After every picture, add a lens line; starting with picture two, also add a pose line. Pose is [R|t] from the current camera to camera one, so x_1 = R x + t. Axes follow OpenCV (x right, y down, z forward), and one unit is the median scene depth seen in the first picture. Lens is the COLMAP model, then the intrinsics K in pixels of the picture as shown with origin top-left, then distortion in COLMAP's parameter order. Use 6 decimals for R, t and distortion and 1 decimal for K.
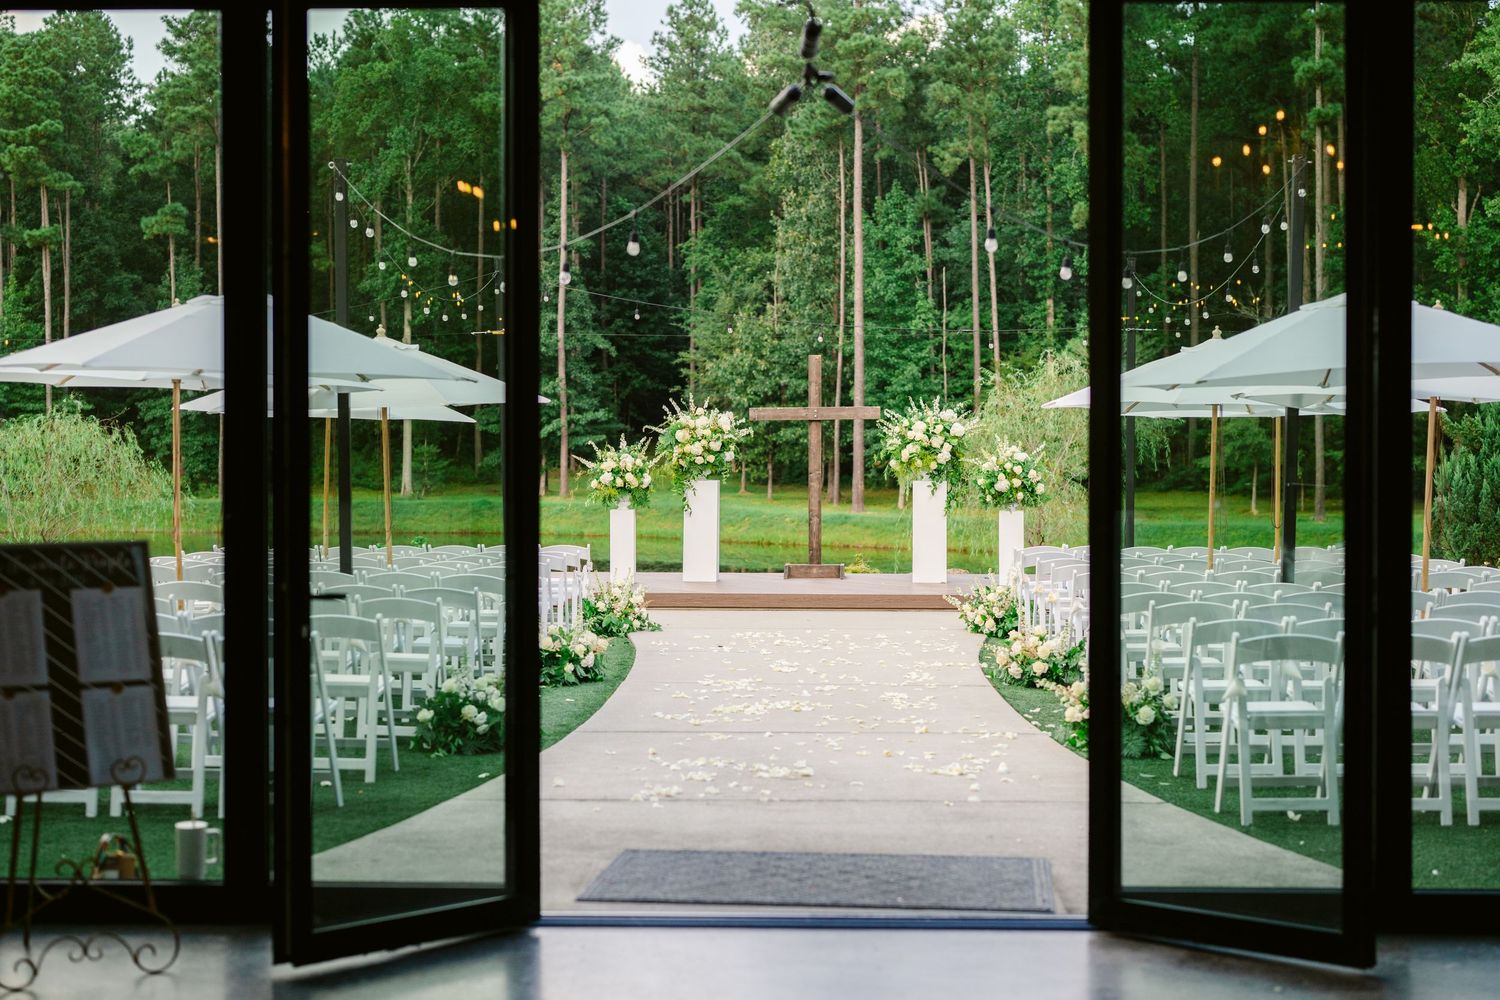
lens RADIAL K [[2159.4, 0, 750.0], [0, 2159.4, 500.0], [0, 0, 1]] dist [-0.007144, 0.046949]
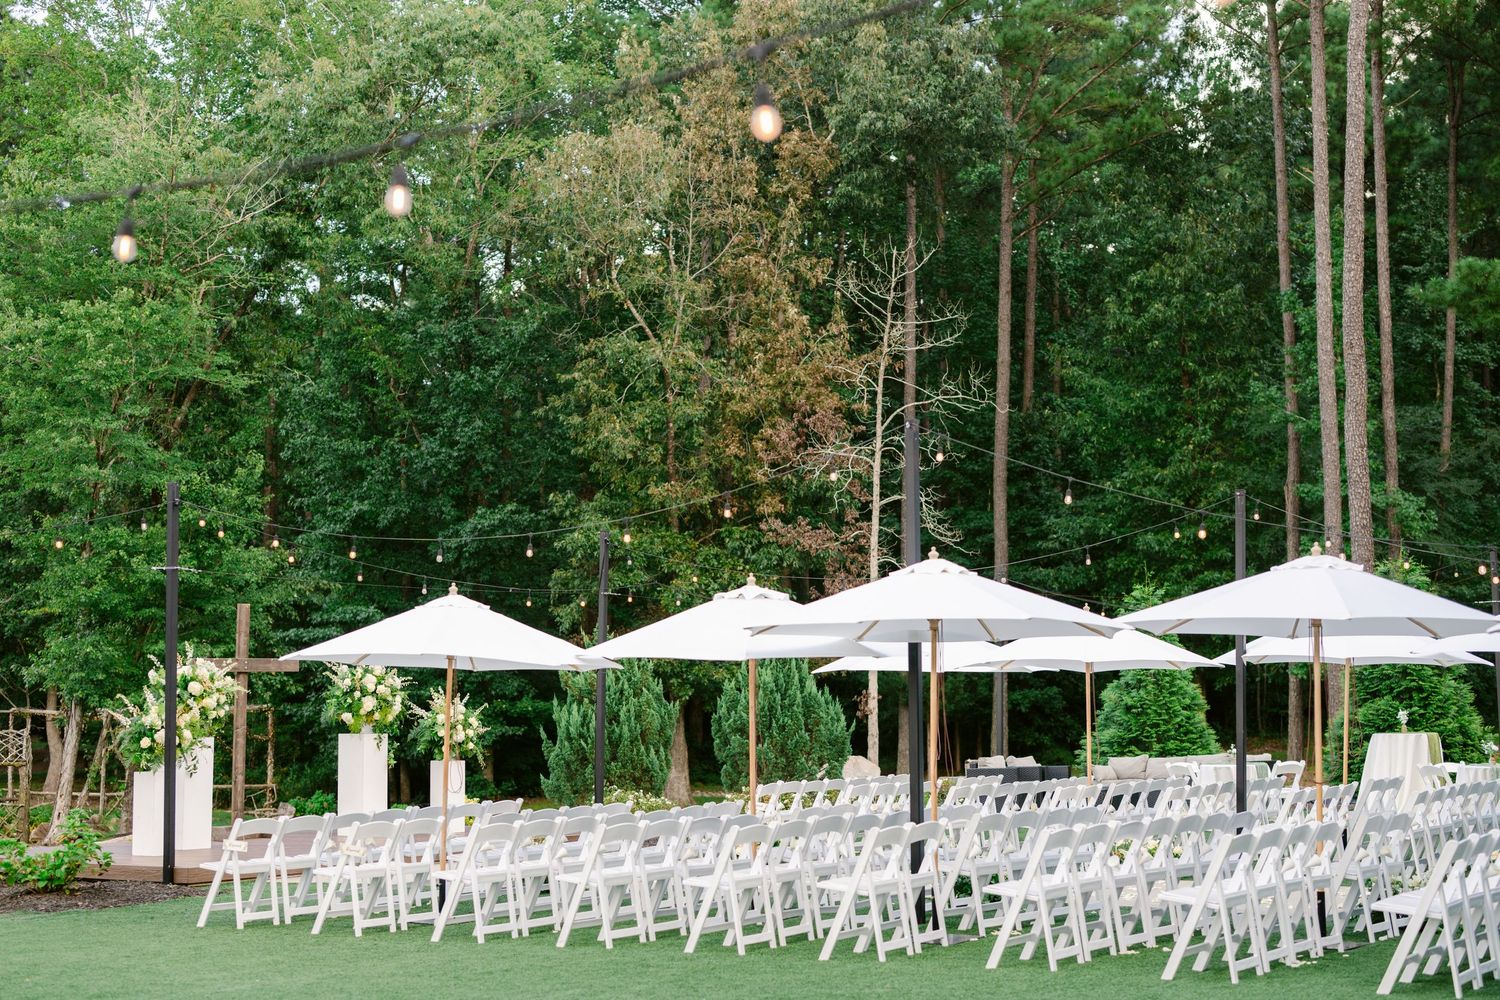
lens RADIAL K [[2268.3, 0, 709.6], [0, 2268.3, 517.8], [0, 0, 1]] dist [0.005627, 0.031544]
pose [[0.557680, 0.063822, 0.827599, -0.153606], [0.028183, 0.995009, -0.095724, -0.000733], [-0.829577, 0.076708, 0.553098, 0.061940]]
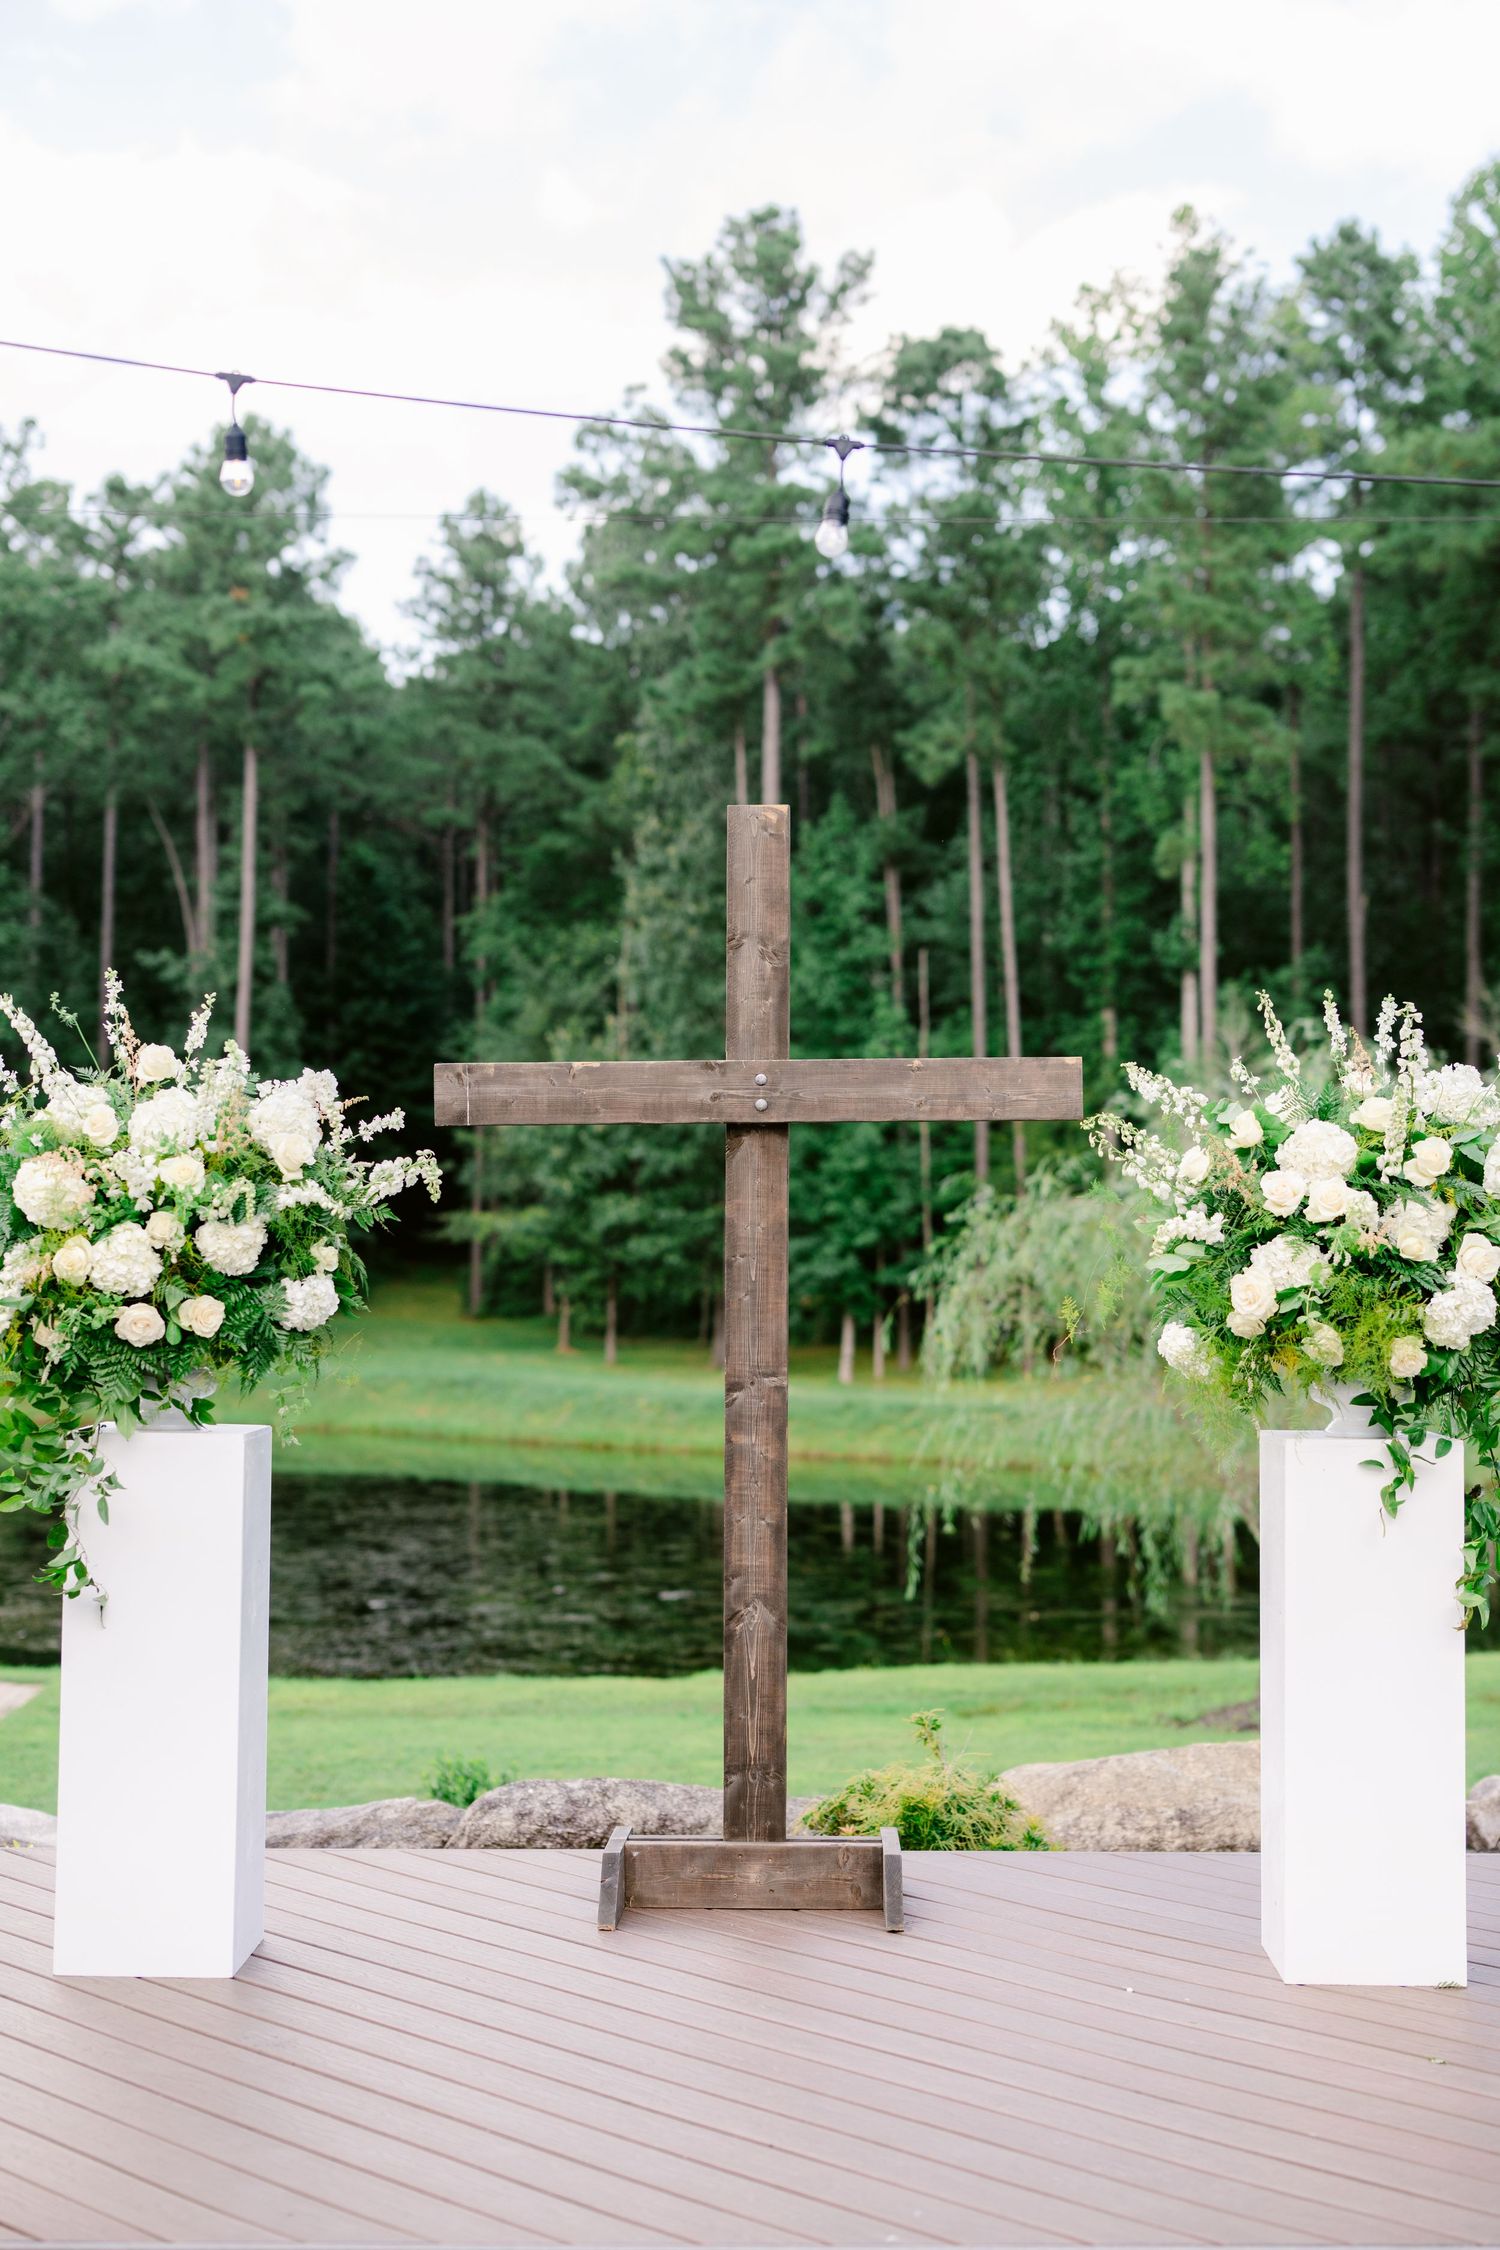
lens RADIAL K [[3282.9, 0, 713.0], [0, 3282.9, 1123.3], [0, 0, 1]] dist [0.002687, 0.043928]
pose [[0.999261, 0.005819, 0.038006, 0.003172], [-0.003166, 0.997577, -0.069496, -0.003517], [-0.038318, 0.069324, 0.996858, 0.155755]]
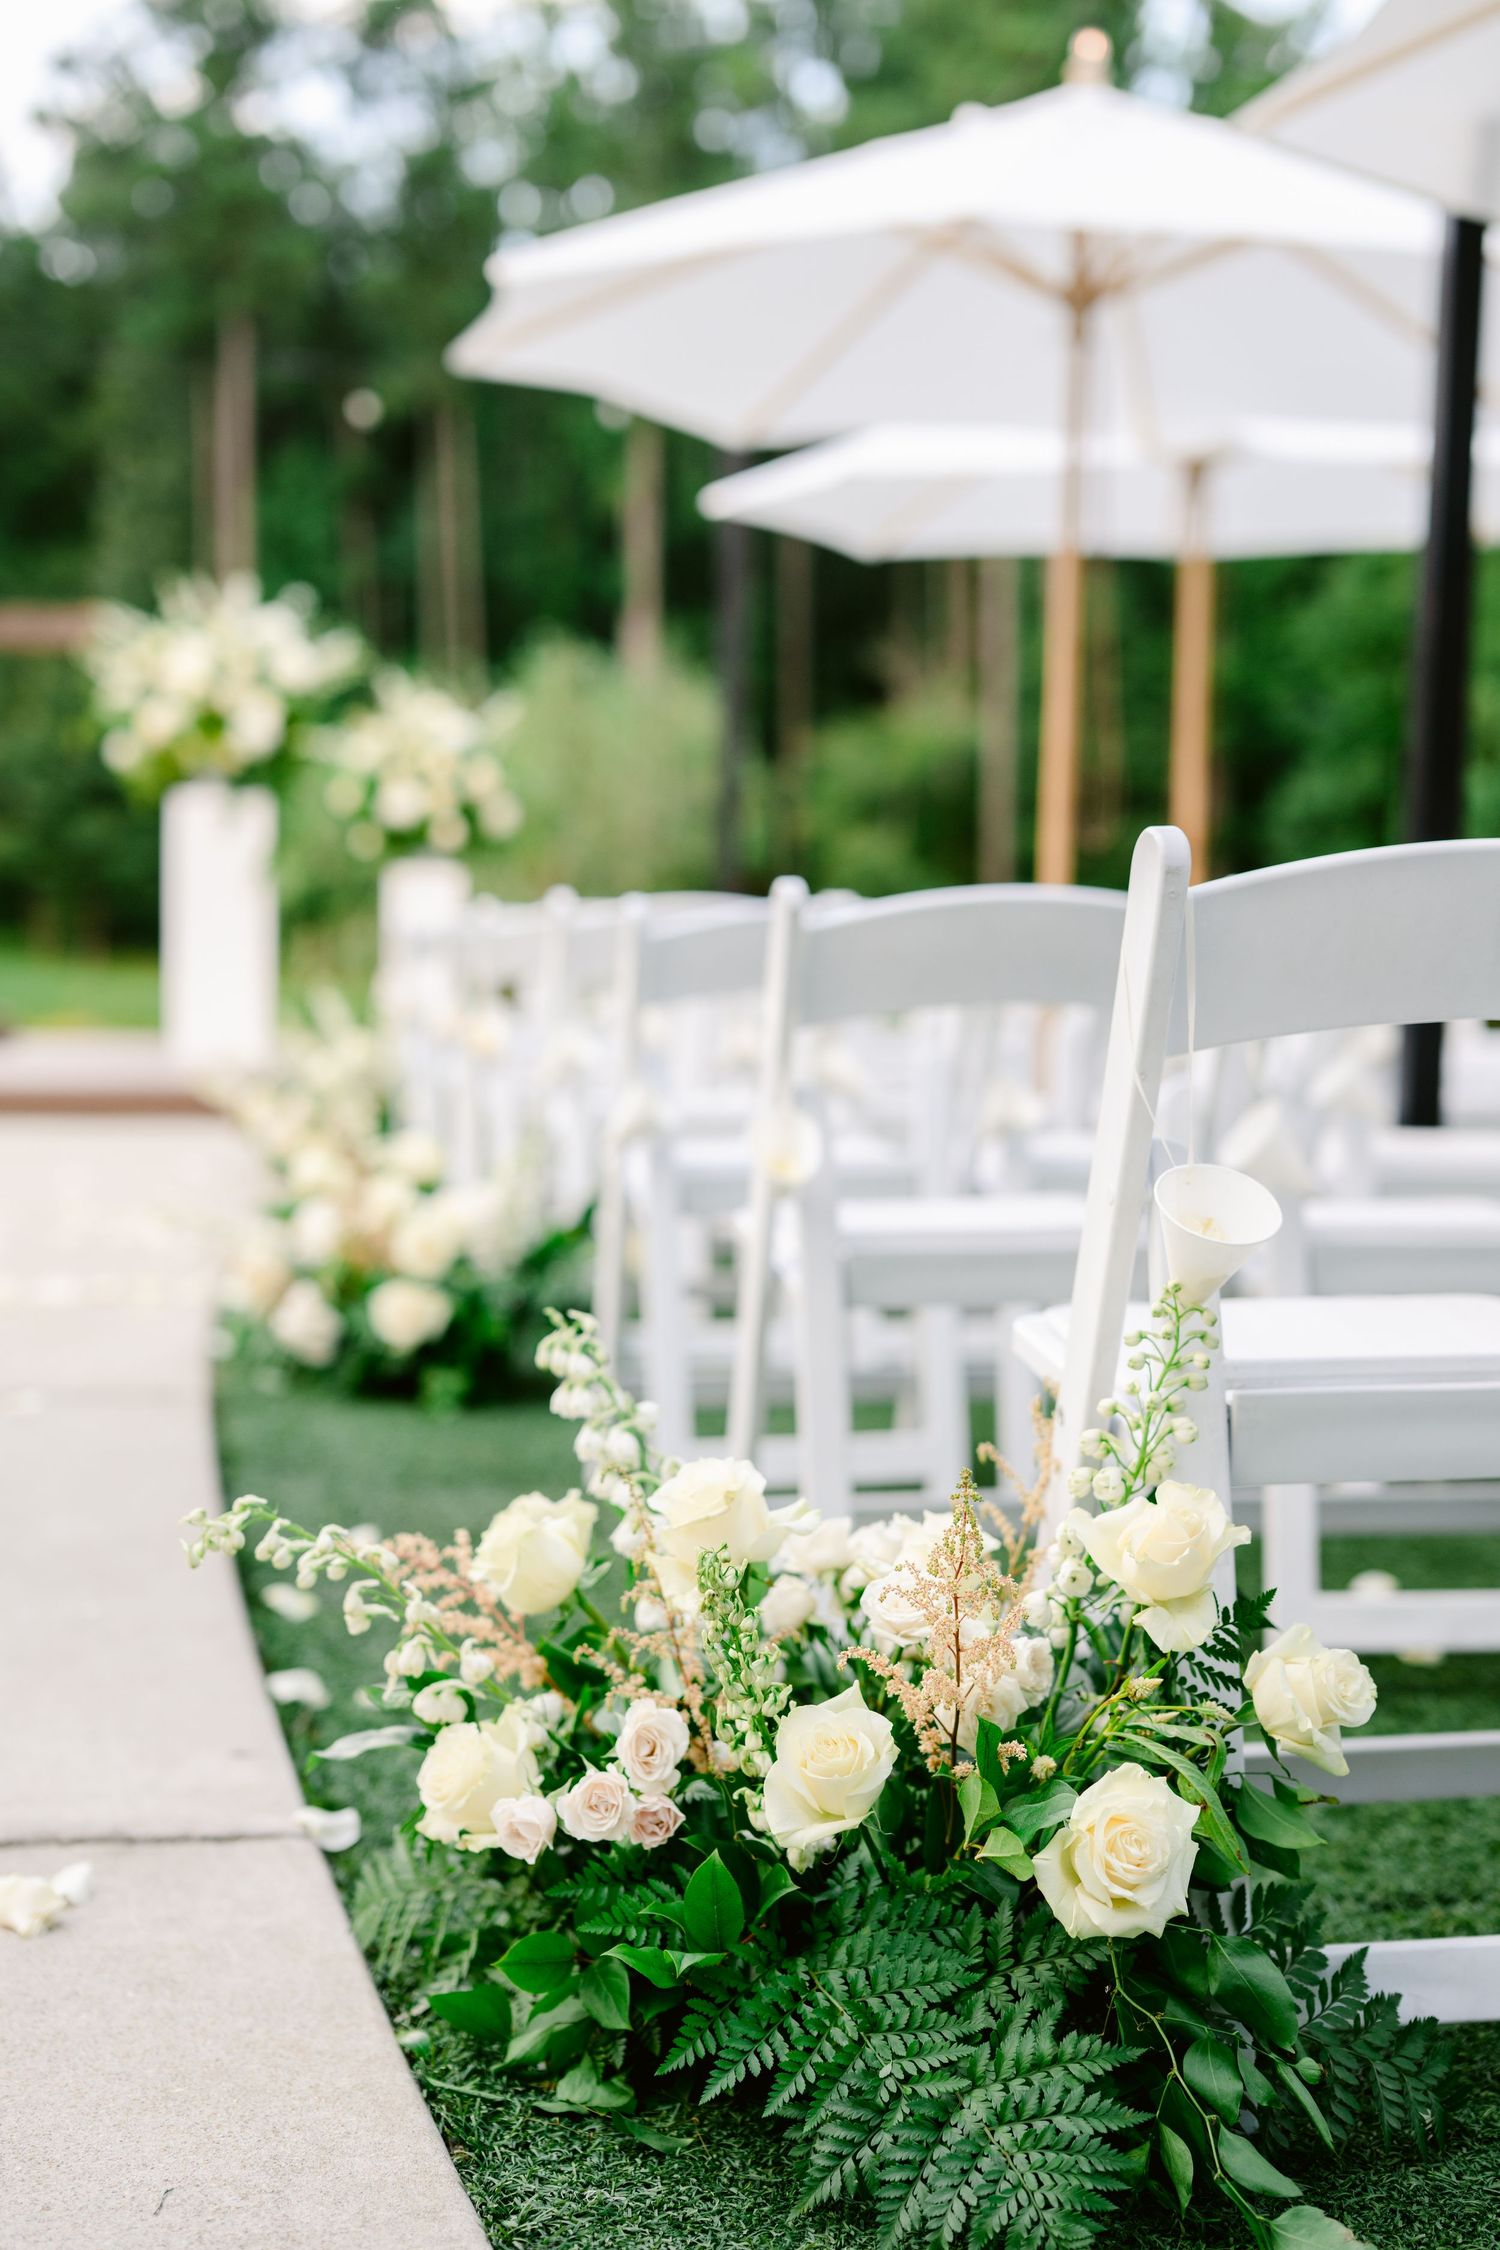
lens RADIAL K [[3282.9, 0, 713.0], [0, 3282.9, 1123.3], [0, 0, 1]] dist [0.002687, 0.043928]
pose [[0.983267, -0.005425, 0.182088, 0.013620], [-0.001838, 0.999210, 0.039693, 0.005785], [-0.182159, -0.039364, 0.982481, 0.086452]]
